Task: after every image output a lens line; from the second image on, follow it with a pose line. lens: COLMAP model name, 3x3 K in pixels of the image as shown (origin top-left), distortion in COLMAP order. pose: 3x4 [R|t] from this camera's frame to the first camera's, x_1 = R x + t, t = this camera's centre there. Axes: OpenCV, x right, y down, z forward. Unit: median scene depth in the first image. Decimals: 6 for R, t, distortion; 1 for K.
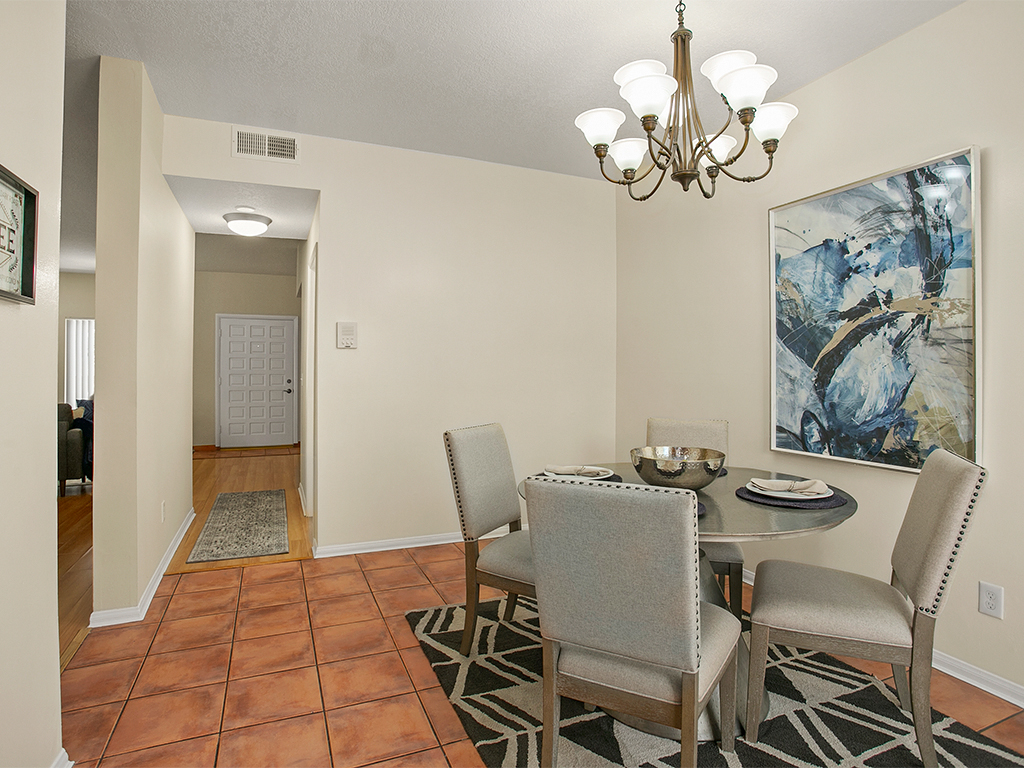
lens RADIAL K [[575.1, 0, 509.5], [0, 575.1, 376.6], [0, 0, 1]] dist [-0.077319, 0.039287]
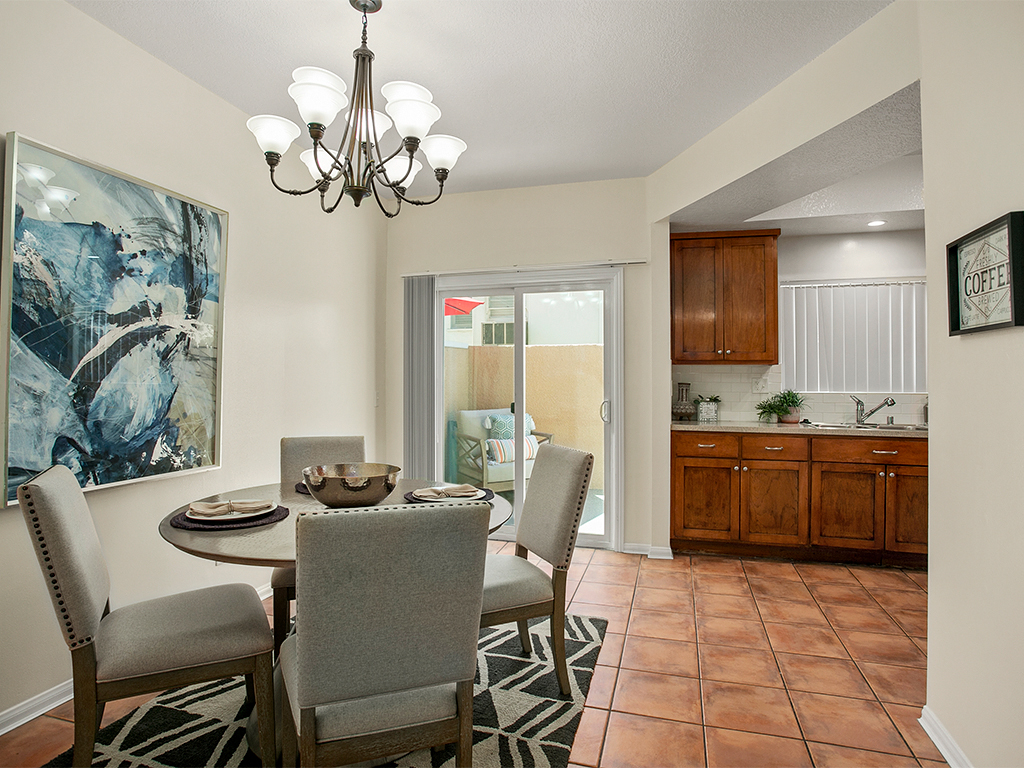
lens RADIAL K [[575.1, 0, 509.5], [0, 575.1, 376.6], [0, 0, 1]] dist [-0.077319, 0.039287]
pose [[-0.778434, -0.003114, 0.627719, -0.443350], [-0.000697, 0.999991, 0.004096, -0.024643], [-0.627726, 0.002751, -0.778429, 1.343389]]
